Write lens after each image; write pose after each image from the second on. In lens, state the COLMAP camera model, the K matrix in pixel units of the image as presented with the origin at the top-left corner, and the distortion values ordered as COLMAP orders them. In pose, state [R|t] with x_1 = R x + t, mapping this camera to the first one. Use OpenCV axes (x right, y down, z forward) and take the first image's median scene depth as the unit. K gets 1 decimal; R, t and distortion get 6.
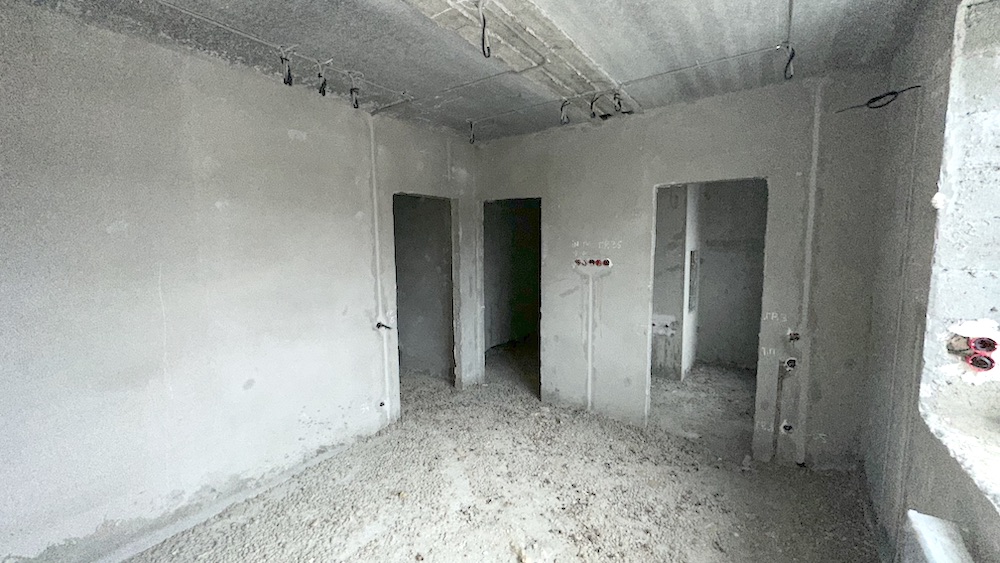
lens RADIAL K [[399.3, 0, 498.6], [0, 399.3, 282.9], [0, 0, 1]] dist [0.001479, 0.001308]
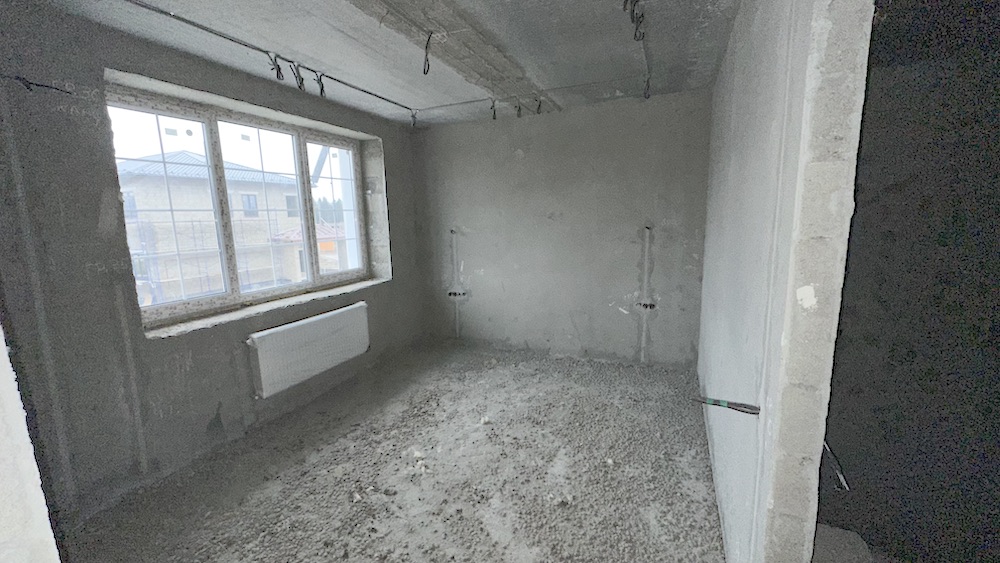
lens RADIAL K [[399.3, 0, 501.2], [0, 399.3, 280.8], [0, 0, 1]] dist [0.001479, 0.001308]
pose [[-0.979807, 0.065385, -0.188952, 0.018185], [0.015218, 0.966665, 0.255591, -0.167178], [0.199365, 0.247554, -0.948141, 1.770189]]
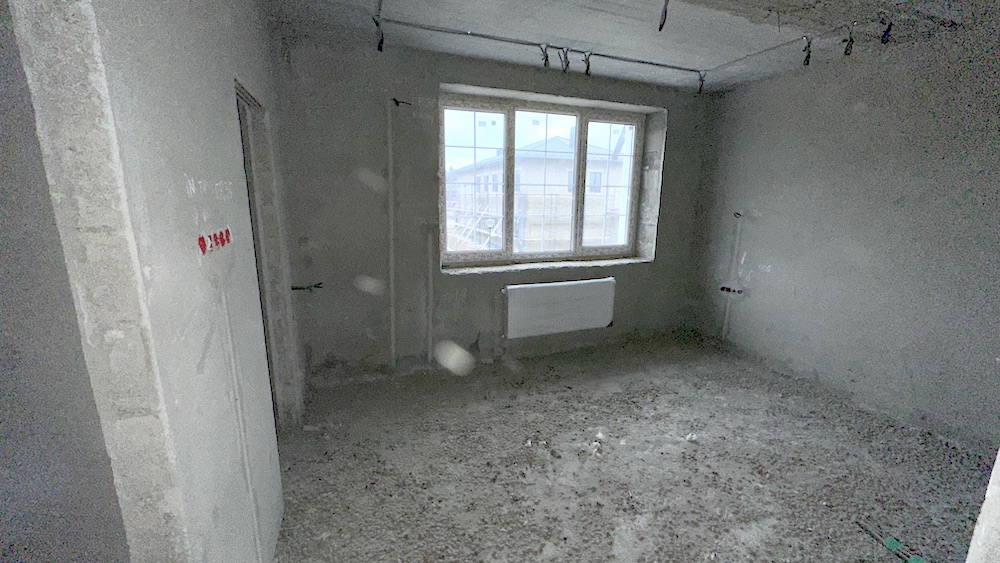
lens RADIAL K [[399.3, 0, 499.8], [0, 399.3, 281.1], [0, 0, 1]] dist [0.001479, 0.001308]
pose [[-0.824094, -0.119338, 0.553739, -0.266230], [0.050113, 0.958363, 0.281121, -0.151302], [-0.564231, 0.259420, -0.783801, 1.696129]]
